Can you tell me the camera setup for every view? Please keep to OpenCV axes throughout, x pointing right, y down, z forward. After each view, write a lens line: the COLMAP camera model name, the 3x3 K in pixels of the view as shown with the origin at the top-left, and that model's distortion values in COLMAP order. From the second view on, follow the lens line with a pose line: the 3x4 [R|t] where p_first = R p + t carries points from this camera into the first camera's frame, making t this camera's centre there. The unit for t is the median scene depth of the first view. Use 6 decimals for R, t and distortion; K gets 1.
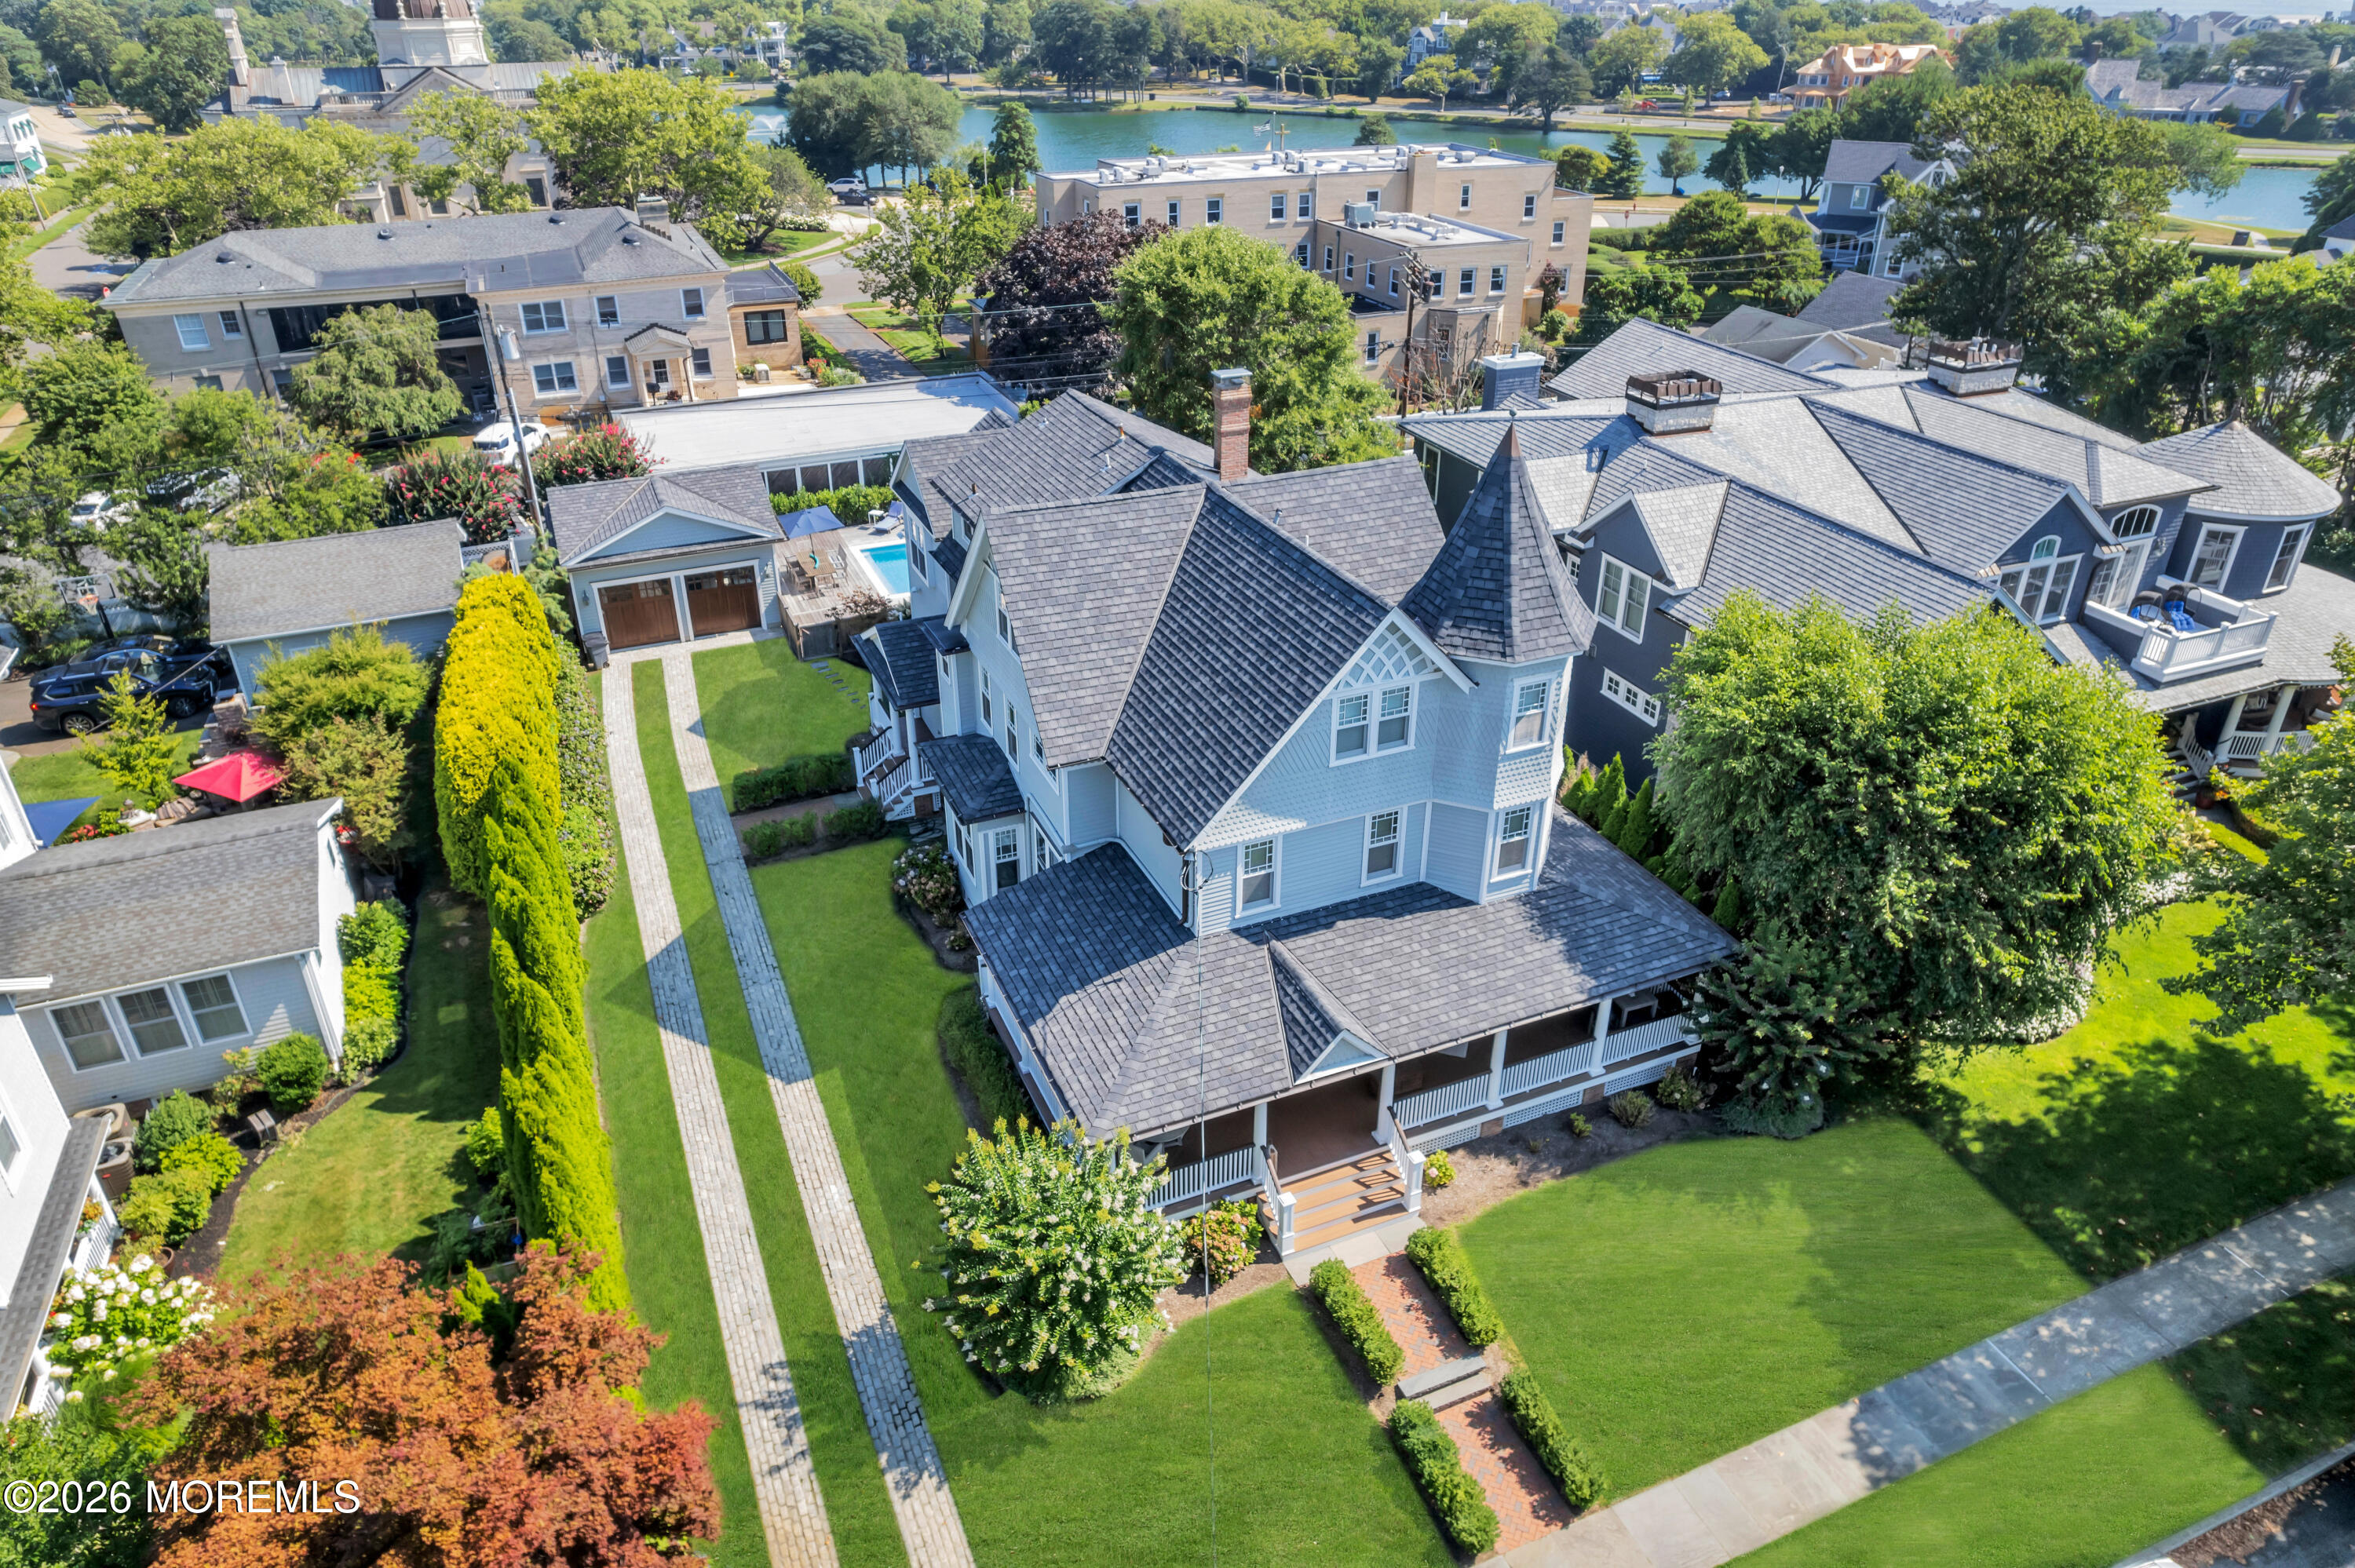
lens RADIAL K [[1497.7, 0, 1179.2], [0, 1497.7, 780.3], [0, 0, 1]] dist [-0.071260, 0.061408]
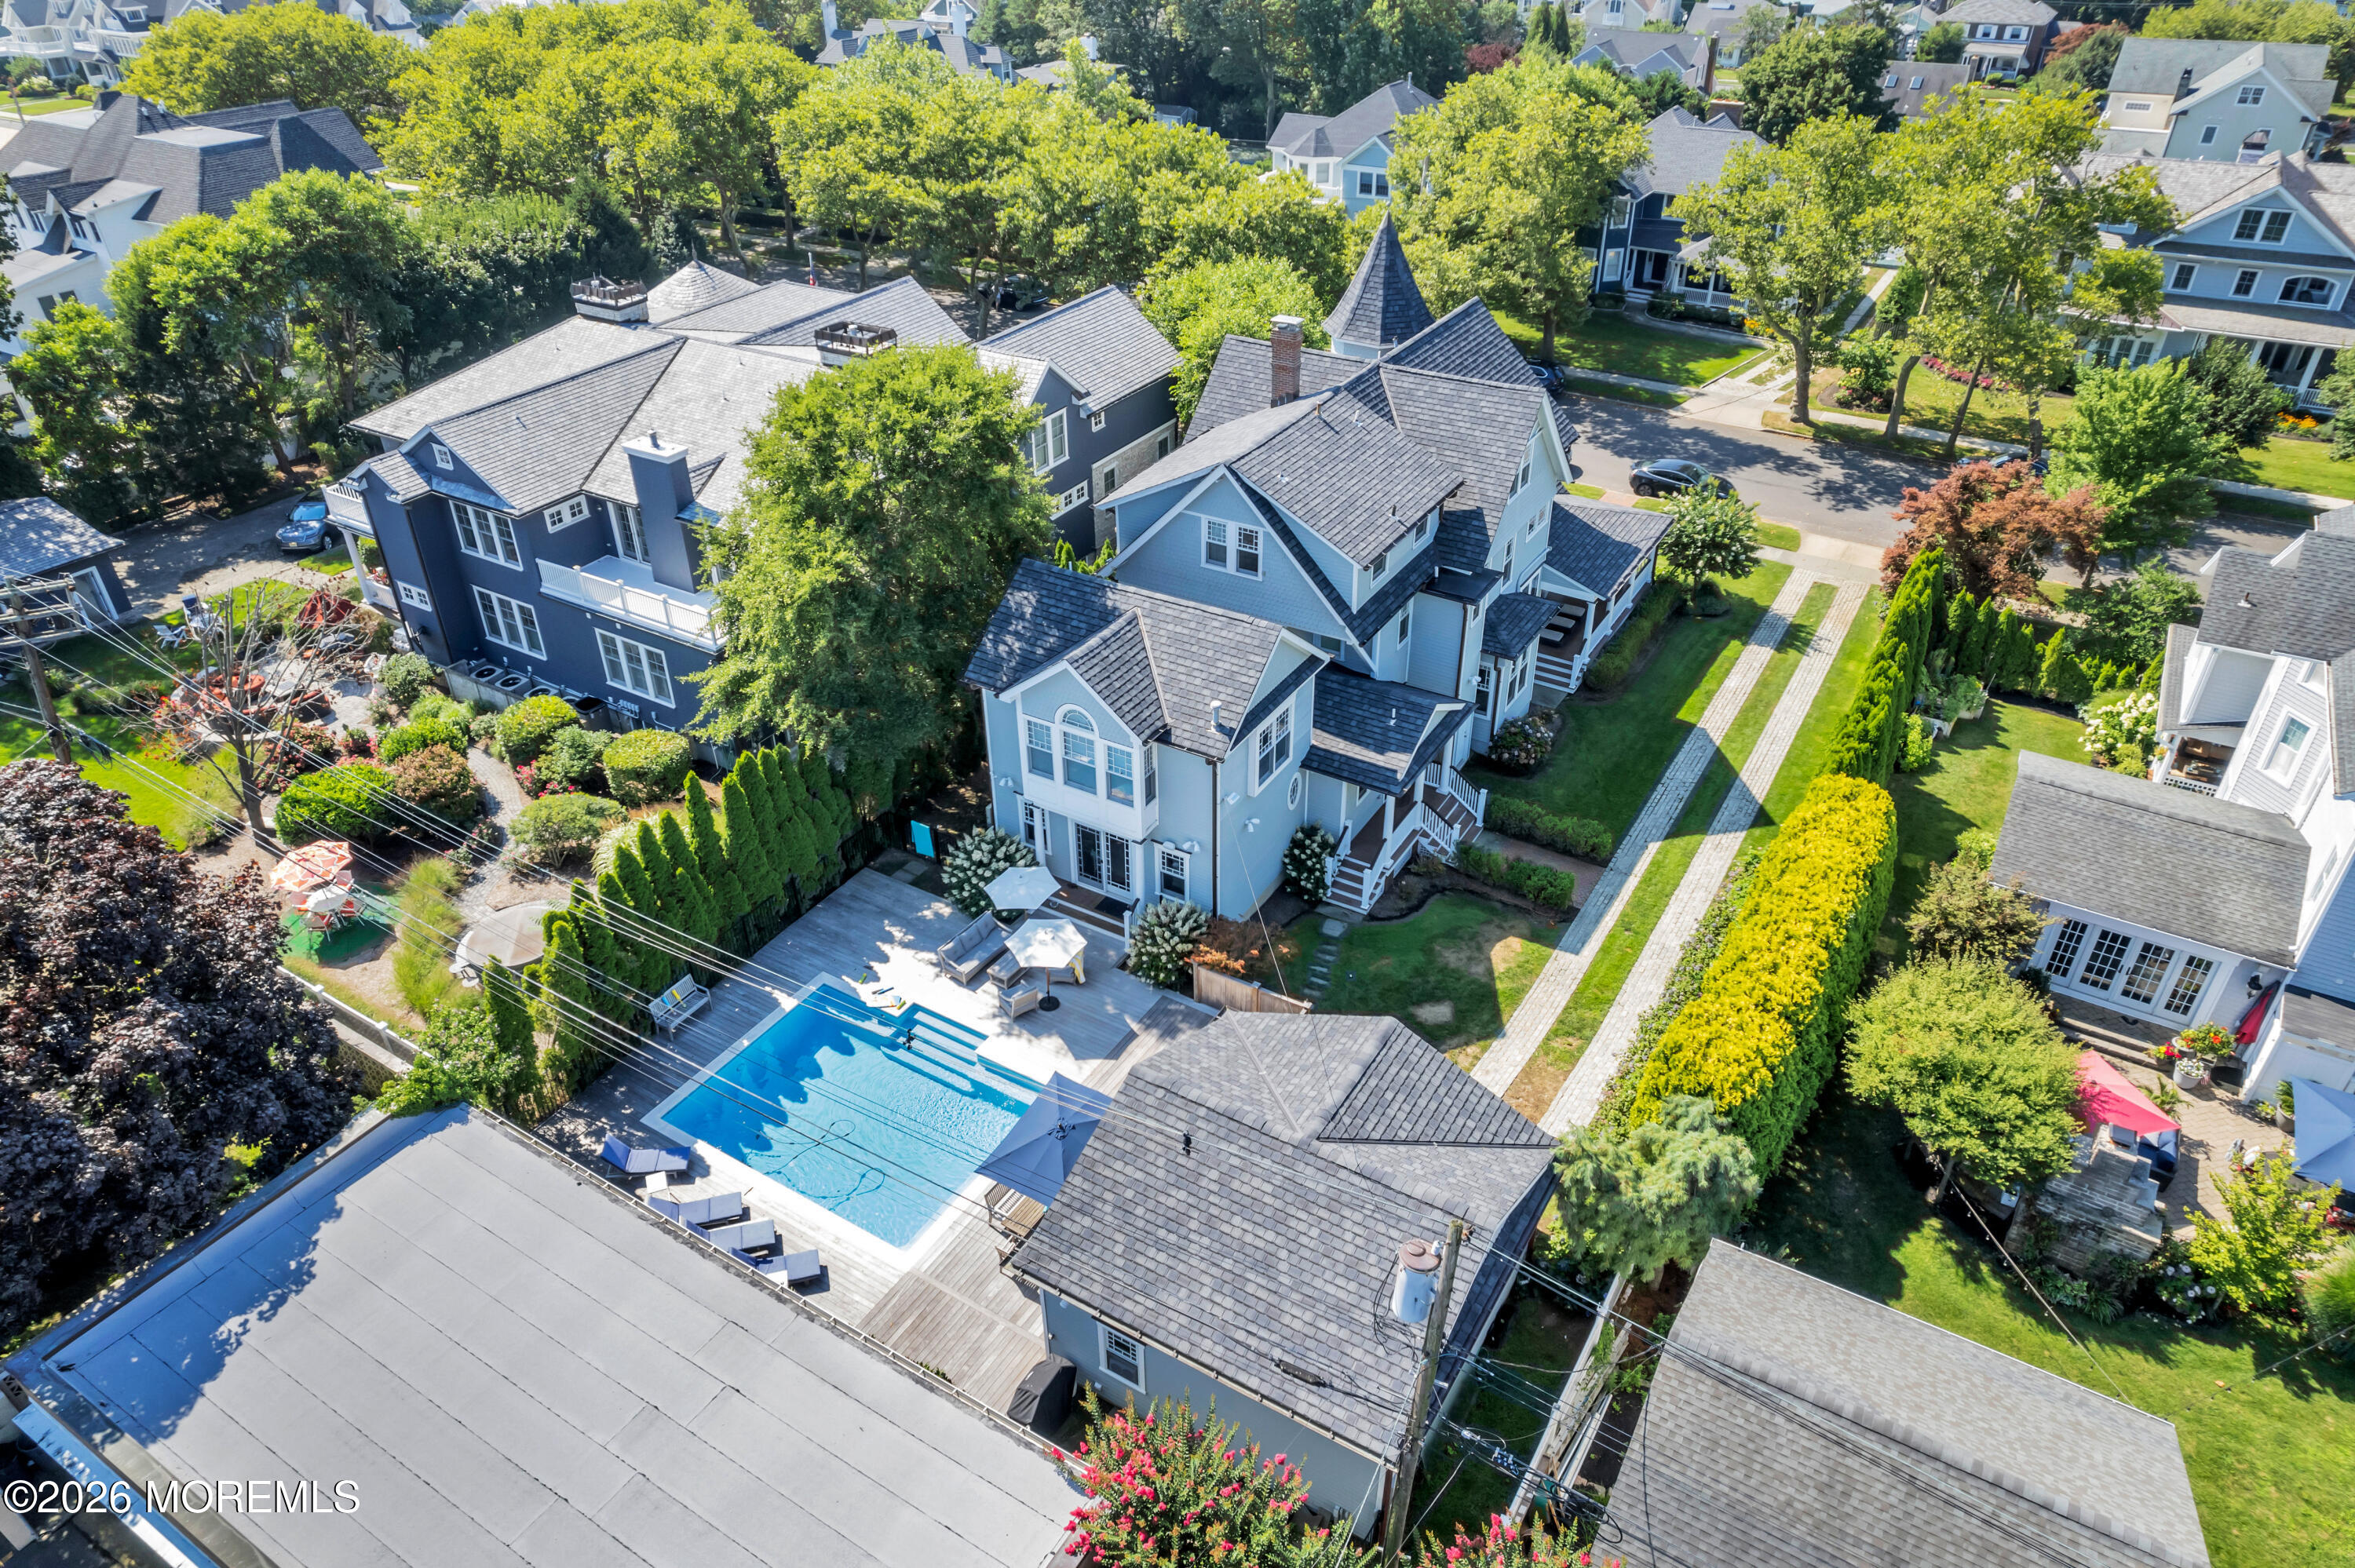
lens RADIAL K [[1497.7, 0, 1179.2], [0, 1497.7, 780.3], [0, 0, 1]] dist [-0.071260, 0.061408]
pose [[-0.579341, -0.442700, 0.684383, -0.806718], [0.403440, 0.573833, 0.712707, -0.848208], [-0.708237, 0.689008, -0.153842, 1.332567]]
